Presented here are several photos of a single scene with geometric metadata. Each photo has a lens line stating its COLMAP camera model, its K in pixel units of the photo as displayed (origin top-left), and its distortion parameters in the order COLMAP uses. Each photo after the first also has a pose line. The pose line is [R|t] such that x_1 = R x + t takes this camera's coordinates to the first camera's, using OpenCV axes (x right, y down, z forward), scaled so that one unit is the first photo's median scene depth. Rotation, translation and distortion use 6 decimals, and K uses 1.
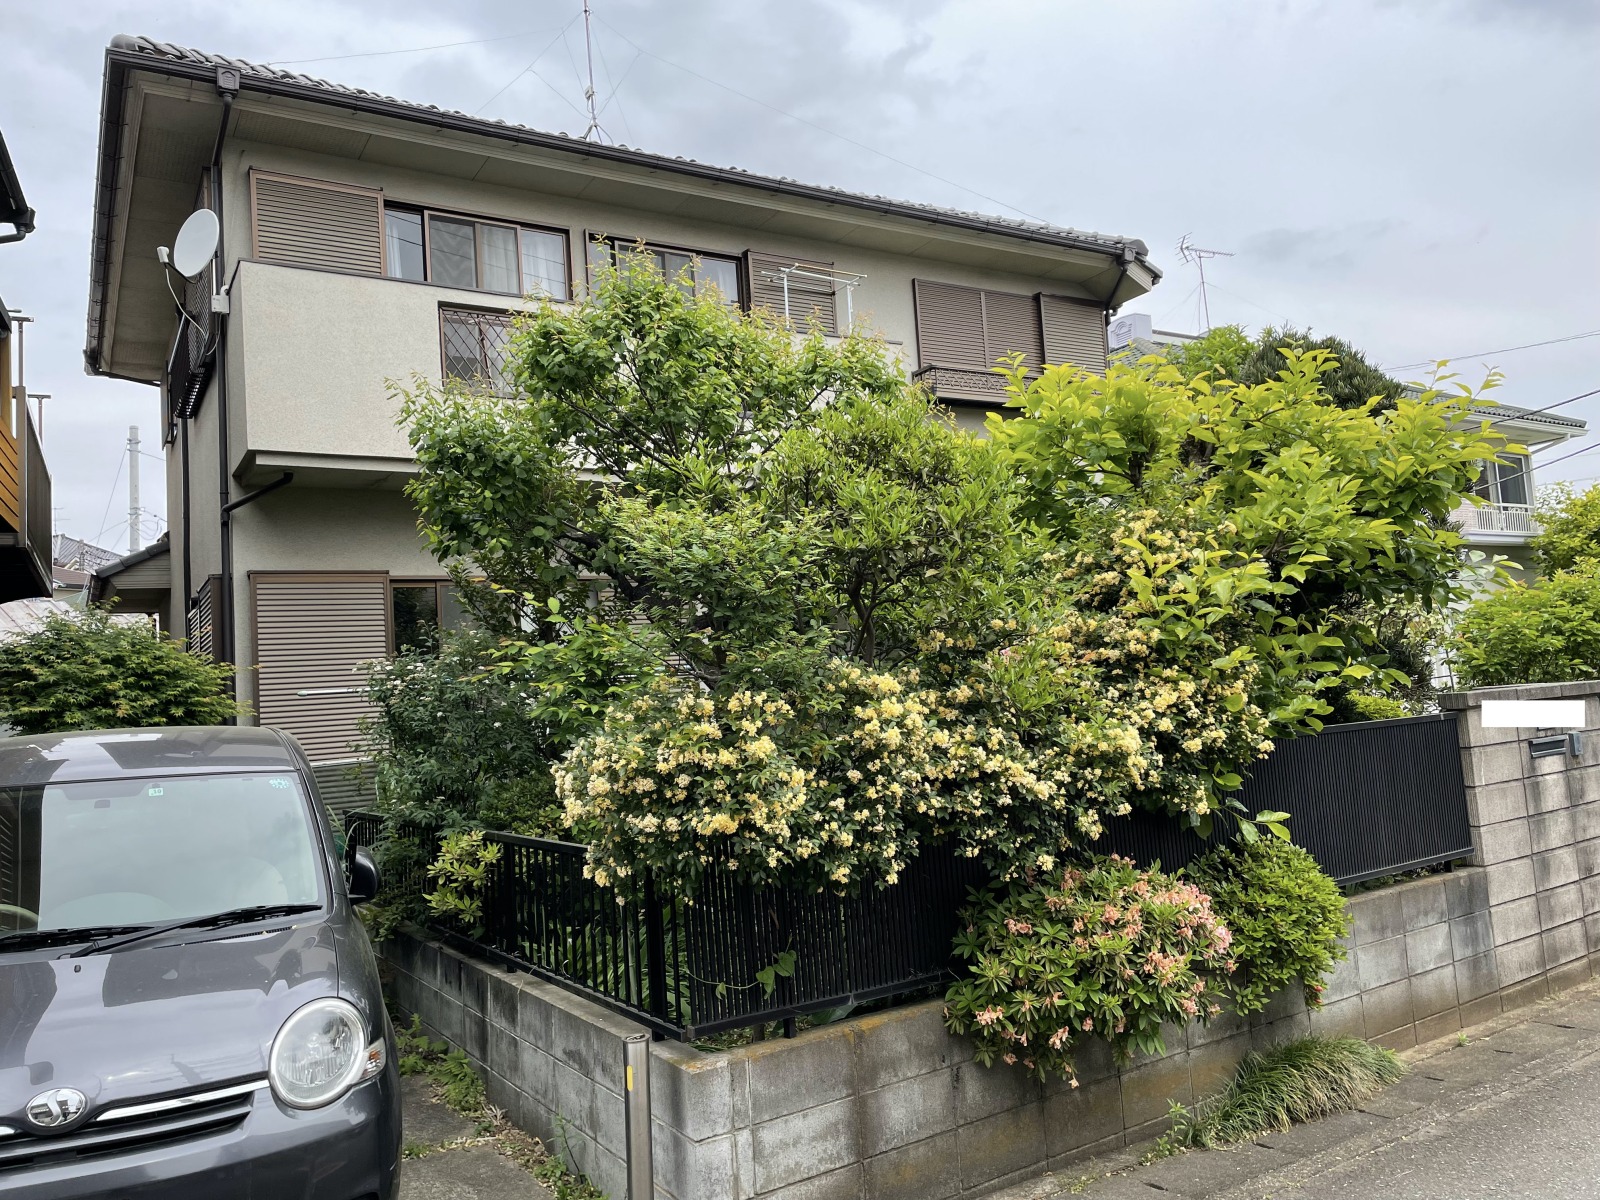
lens RADIAL K [[1199.7, 0, 794.6], [0, 1199.7, 601.4], [0, 0, 1]] dist [0.087148, -0.109751]
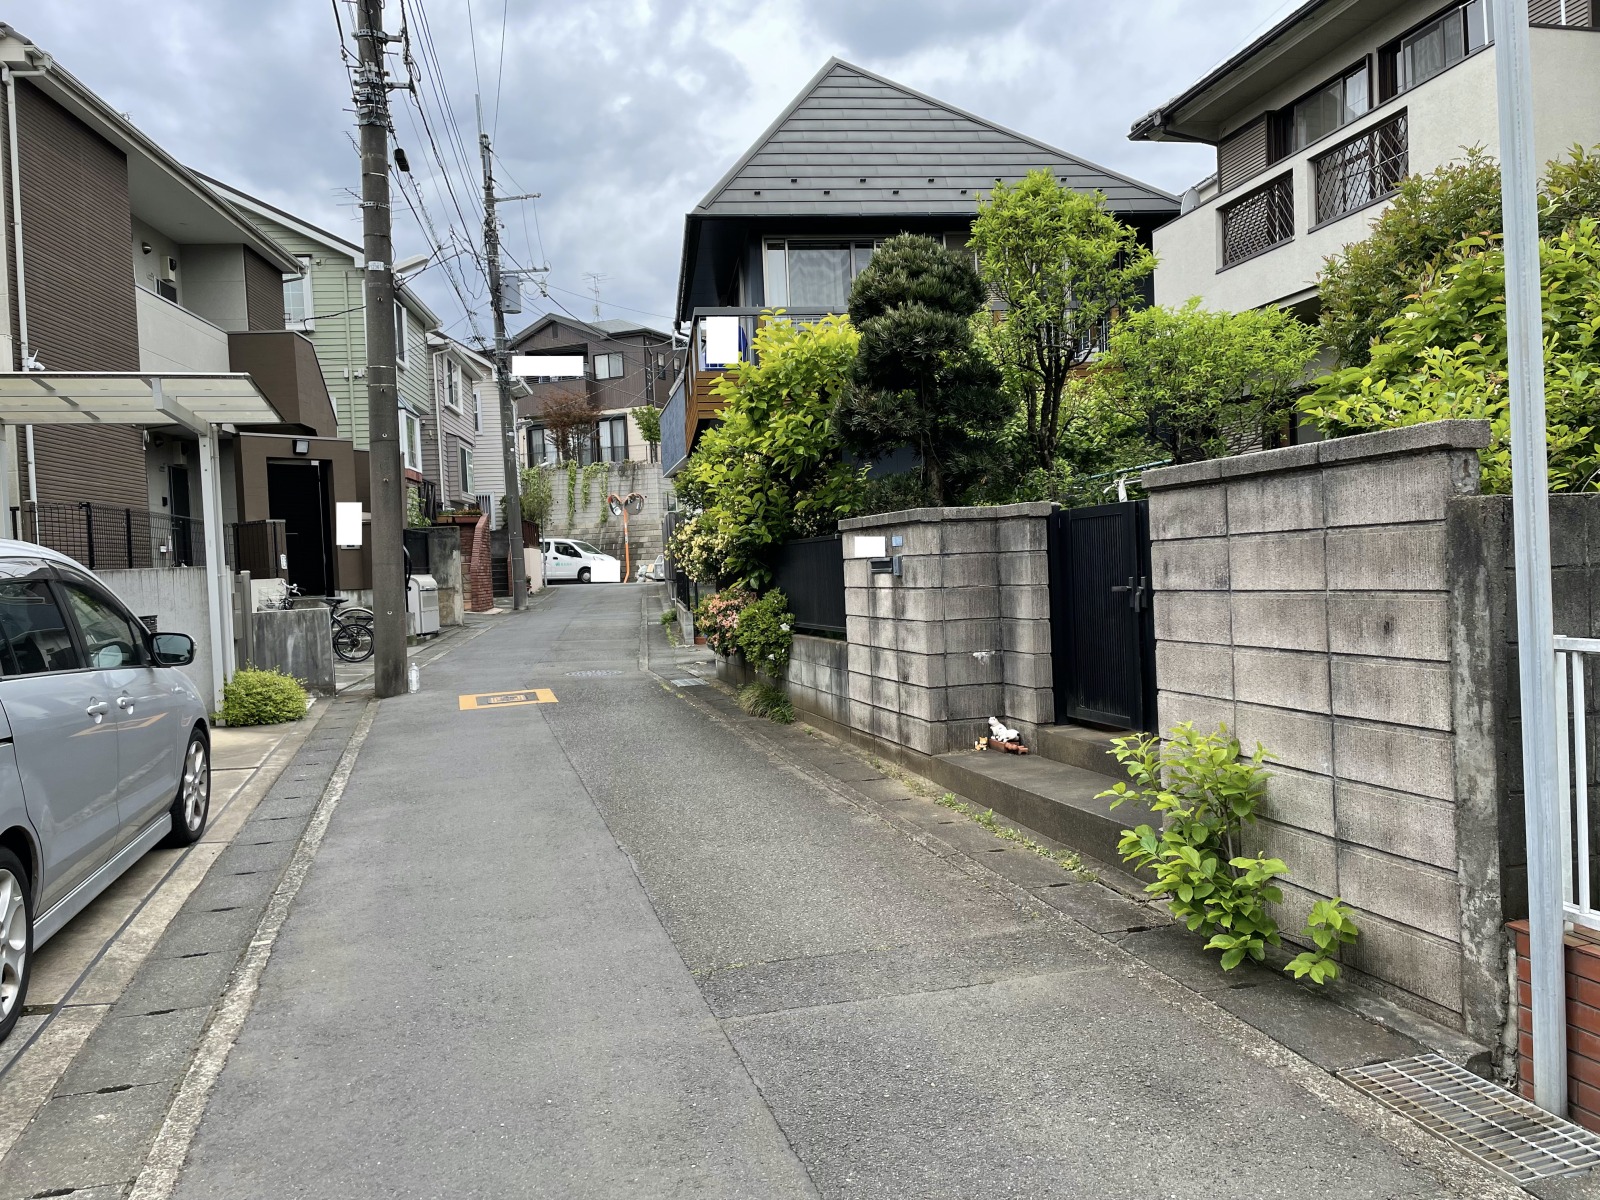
lens RADIAL K [[1199.7, 0, 813.8], [0, 1199.7, 594.9], [0, 0, 1]] dist [0.087148, -0.109751]
pose [[-0.300031, 0.099939, -0.948680, 1.605301], [0.148700, 0.987240, 0.056973, 0.063794], [0.942269, -0.123975, -0.311063, 1.184982]]
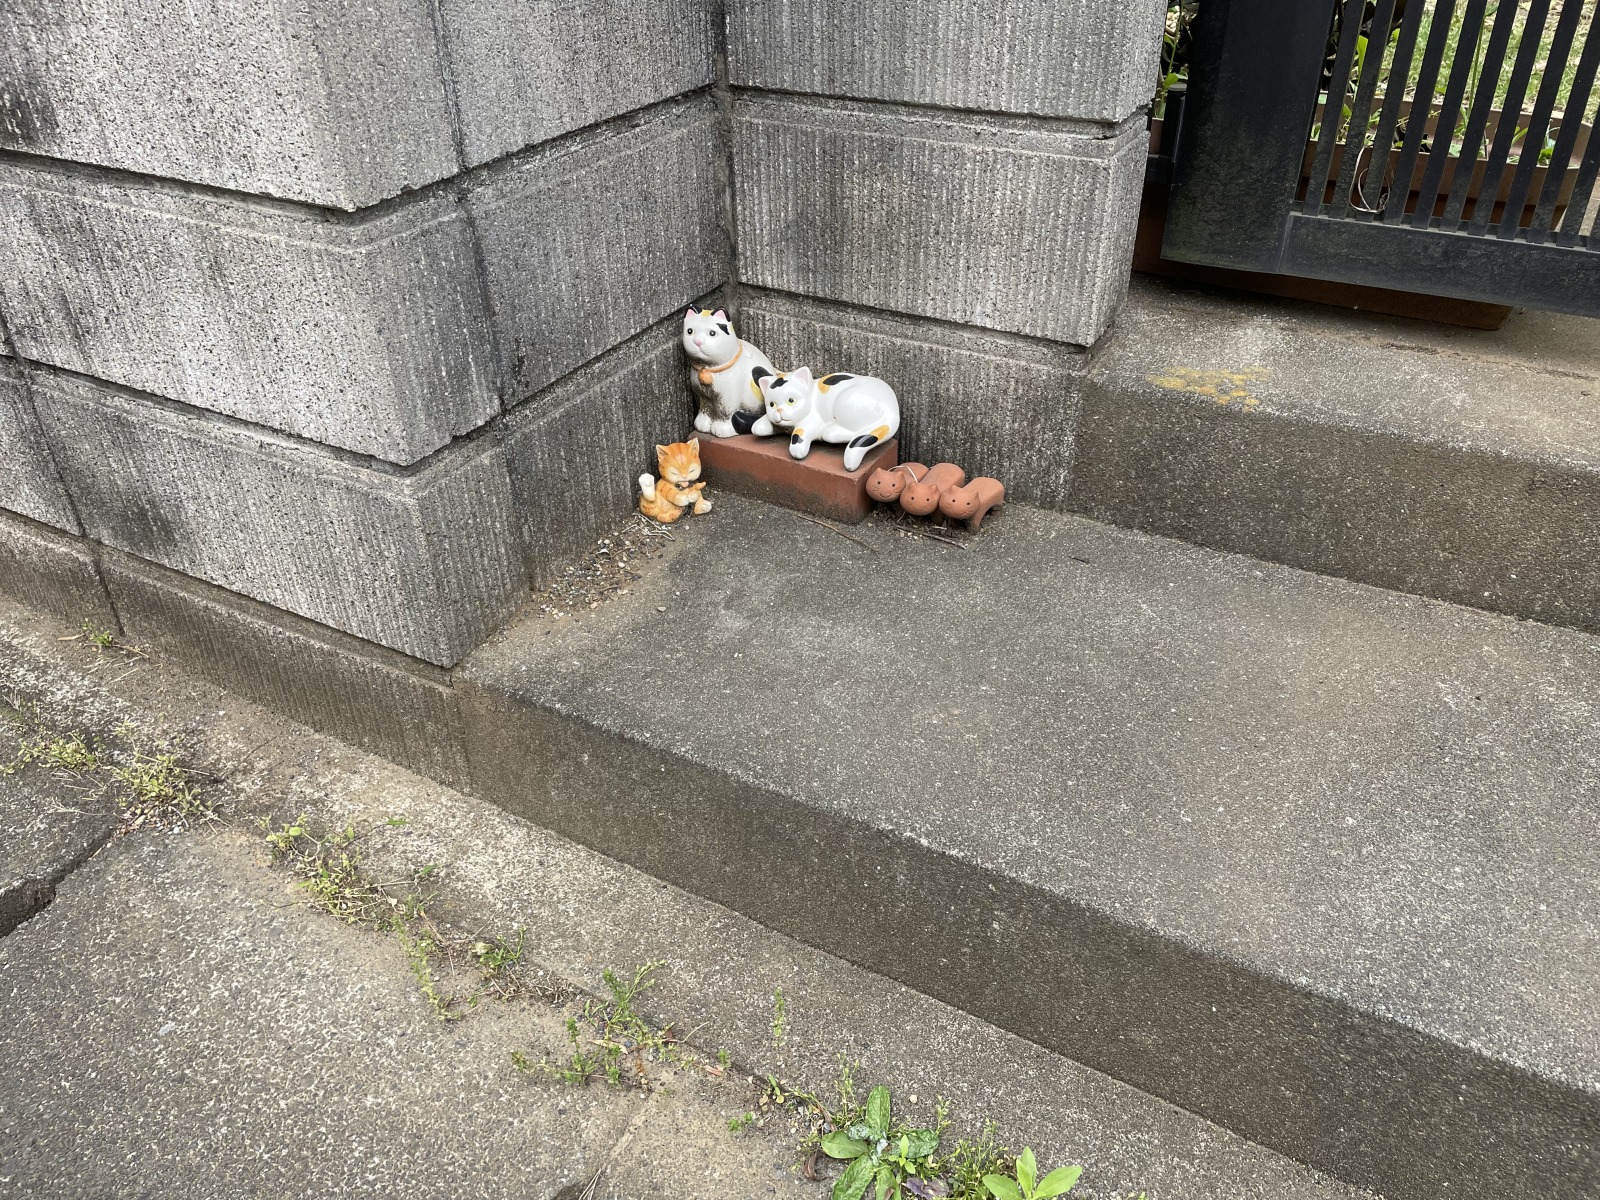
lens RADIAL K [[1199.7, 0, 812.0], [0, 1199.7, 595.3], [0, 0, 1]] dist [0.087148, -0.109751]
pose [[0.458487, 0.545002, -0.701971, 0.770405], [0.063180, 0.767897, 0.637451, 0.165474], [0.886453, -0.336613, 0.317637, 0.946400]]
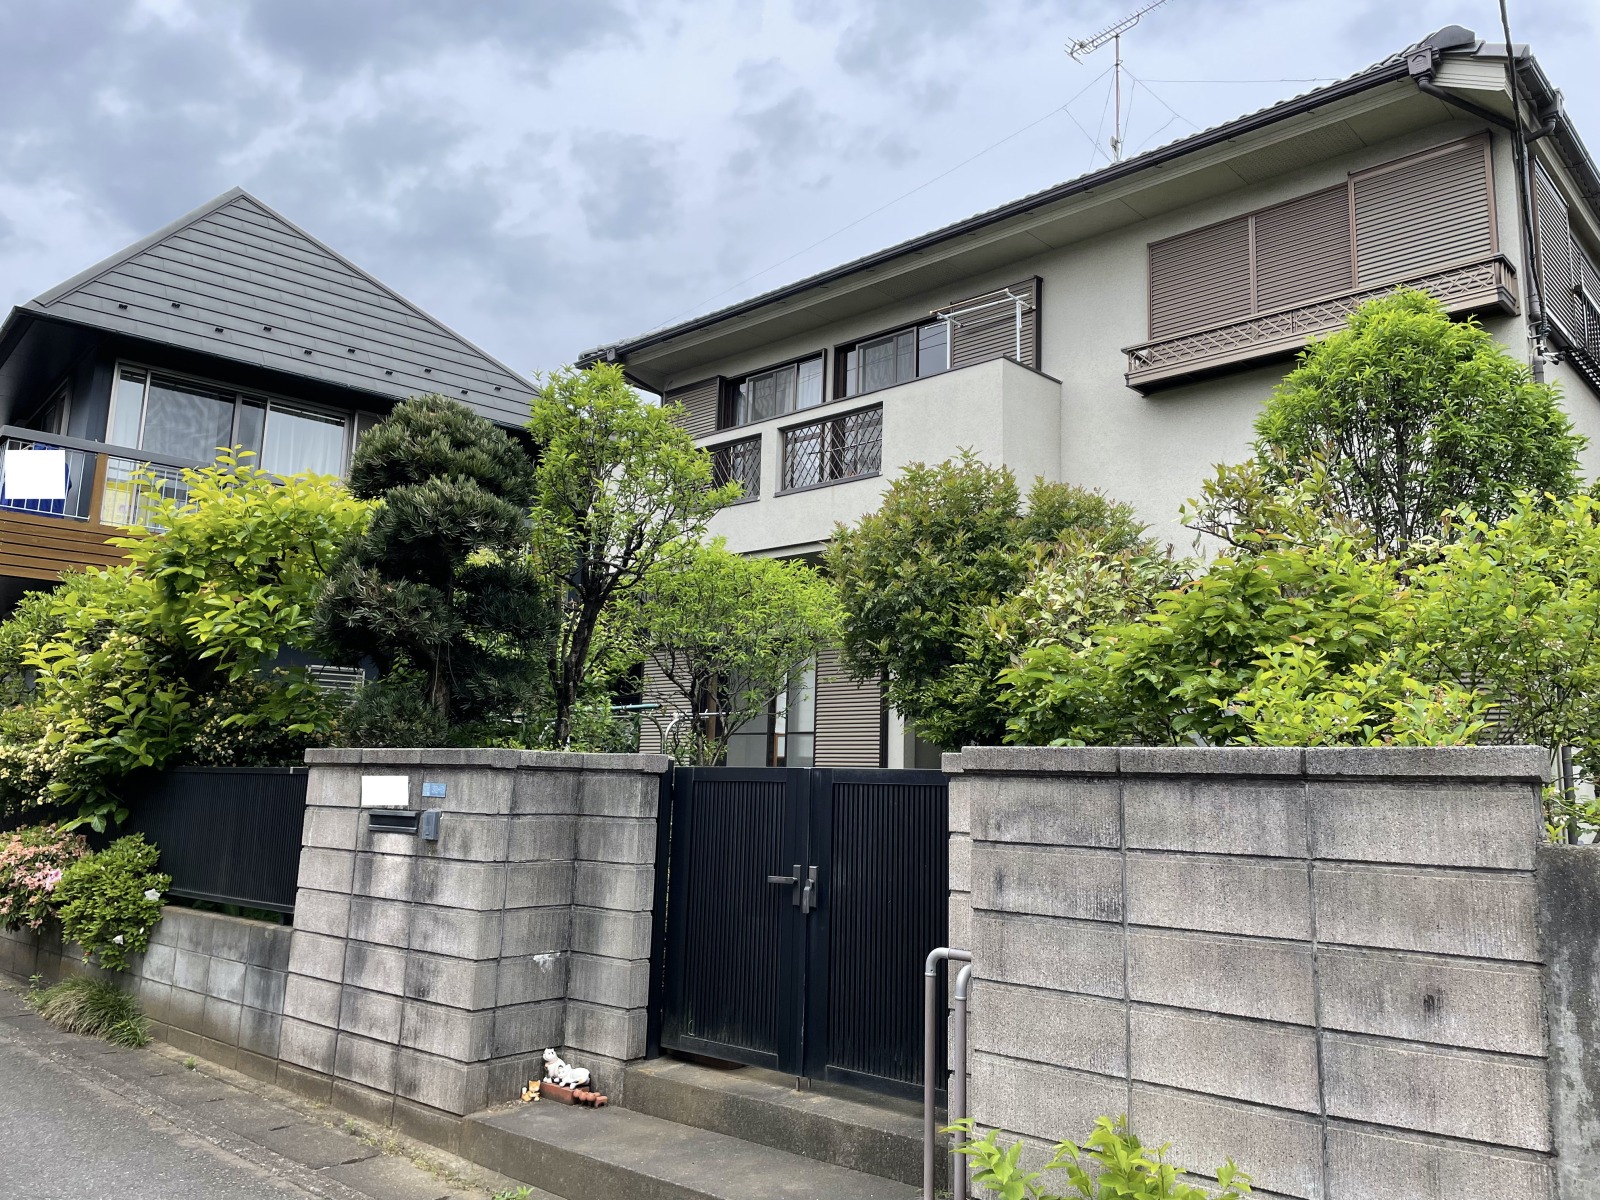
lens RADIAL K [[1199.7, 0, 816.8], [0, 1199.7, 572.9], [0, 0, 1]] dist [0.087148, -0.109751]
pose [[0.277867, -0.097501, -0.955659, 1.389438], [0.041985, 0.995118, -0.089319, 0.030897], [0.959702, -0.015305, 0.280604, 0.954781]]
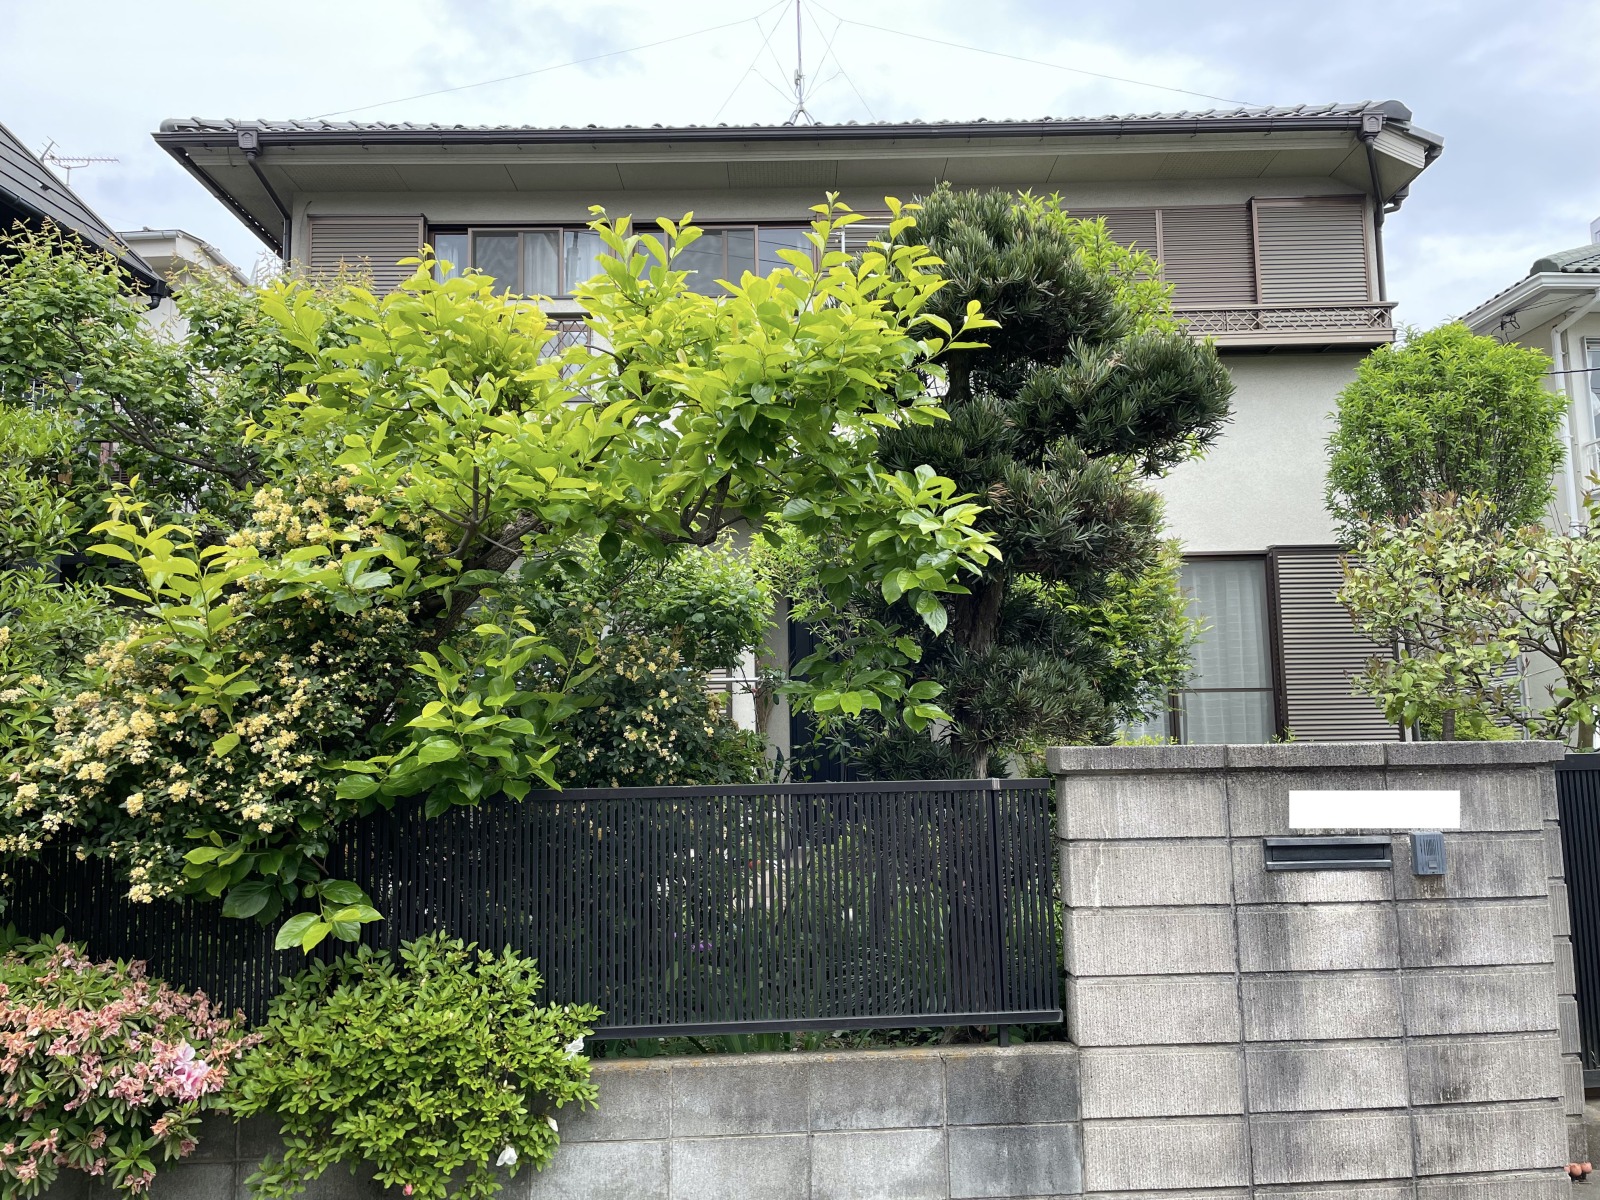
lens RADIAL K [[1199.7, 0, 798.3], [0, 1199.7, 588.5], [0, 0, 1]] dist [0.087148, -0.109751]
pose [[0.861948, -0.014043, -0.506801, 0.630746], [0.008090, 0.999870, -0.013947, 0.001572], [0.506931, 0.007922, 0.861950, 0.354727]]
